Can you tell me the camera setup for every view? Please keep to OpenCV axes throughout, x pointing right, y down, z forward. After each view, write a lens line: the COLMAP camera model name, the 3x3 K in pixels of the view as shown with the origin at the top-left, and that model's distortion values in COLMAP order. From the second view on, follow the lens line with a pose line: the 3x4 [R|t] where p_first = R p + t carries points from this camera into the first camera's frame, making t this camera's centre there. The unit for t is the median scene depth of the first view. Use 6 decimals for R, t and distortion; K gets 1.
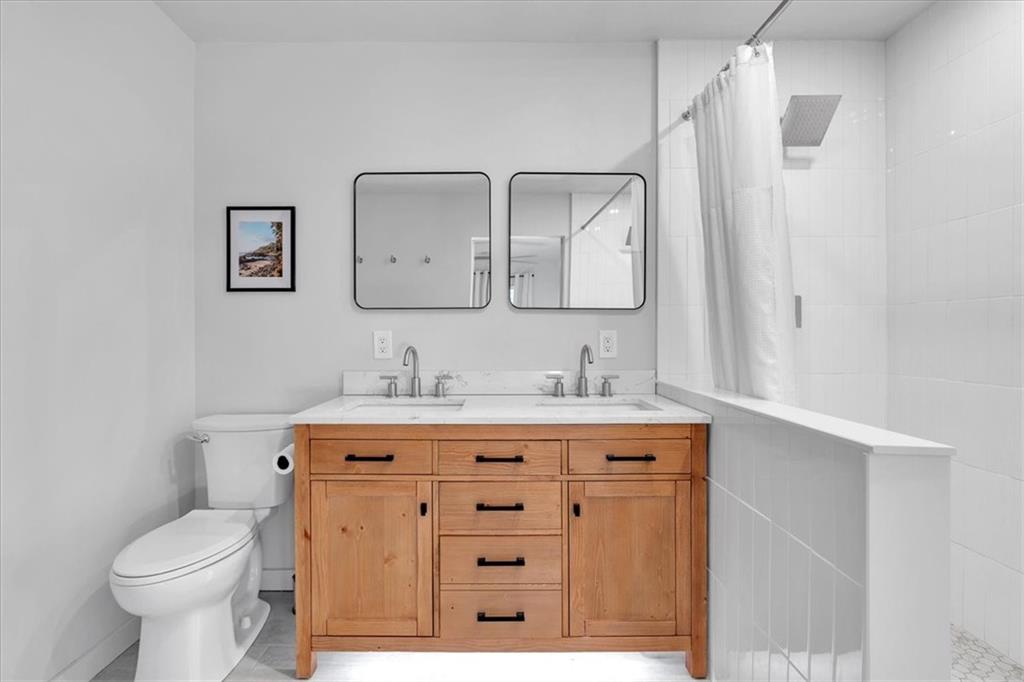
lens RADIAL K [[481.8, 0, 491.4], [0, 481.8, 336.0], [0, 0, 1]] dist [-0.001082, -0.000036]
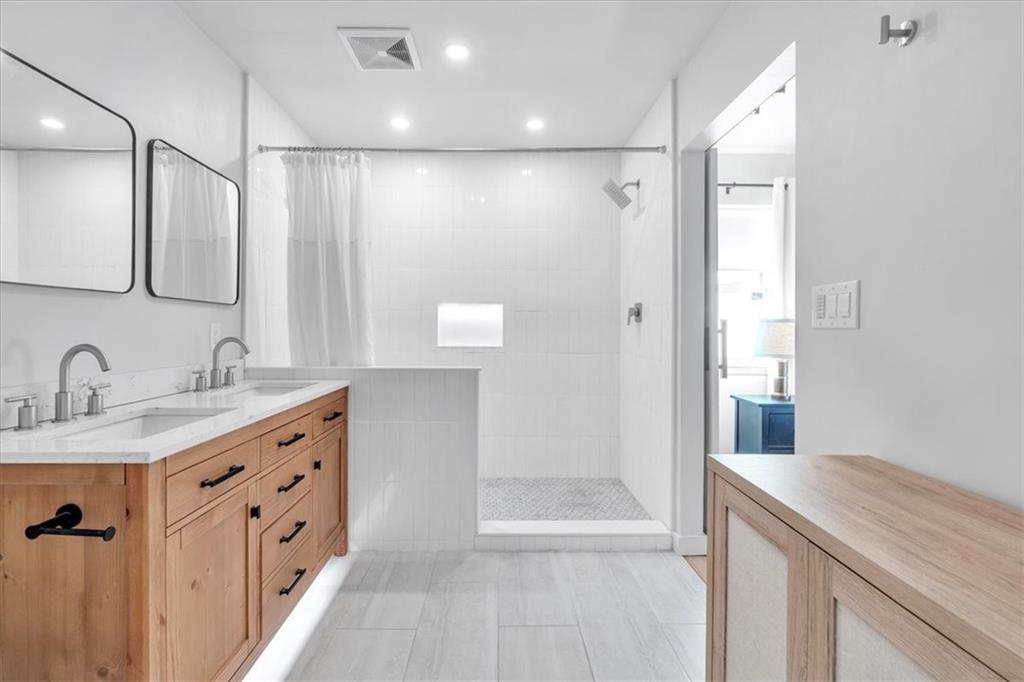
lens RADIAL K [[457.2, 0, 512.6], [0, 457.2, 338.9], [0, 0, 1]] dist [-0.003181, -0.000239]
pose [[-0.033924, -0.020741, 0.999209, -0.891439], [0.003738, 0.999775, 0.020880, 0.004076], [-0.999417, 0.004443, -0.033839, 0.454040]]
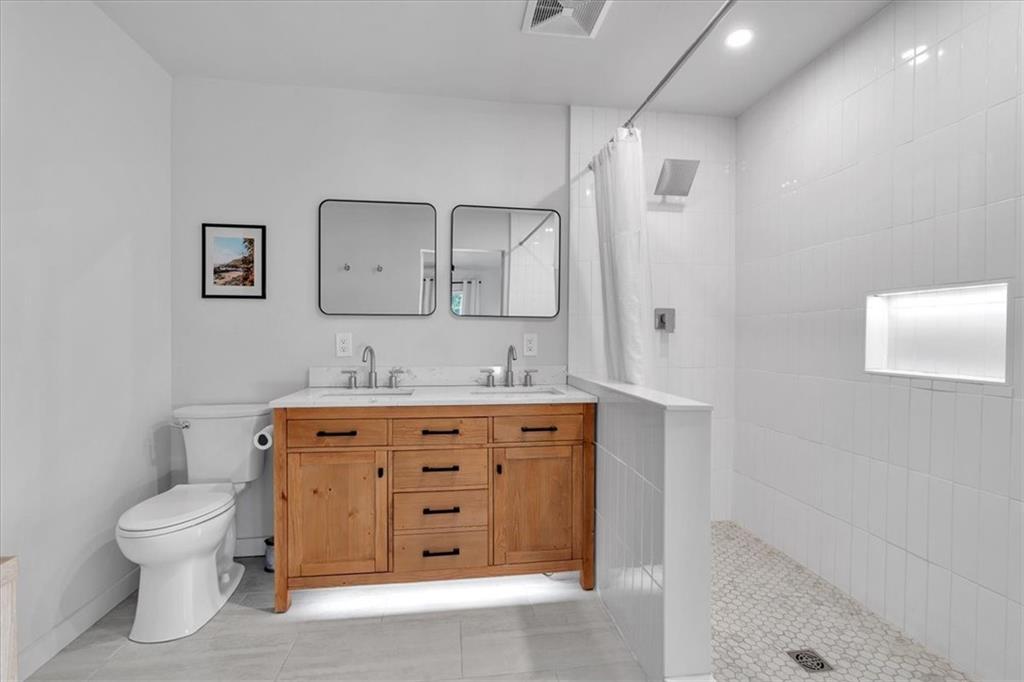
lens RADIAL K [[476.6, 0, 512.4], [0, 476.6, 342.6], [0, 0, 1]] dist [-0.008923, -0.000270]
pose [[0.989172, 0.004251, 0.146699, 0.015984], [-0.005228, 0.999967, 0.006277, 0.003296], [-0.146667, -0.006976, 0.989161, -0.257478]]
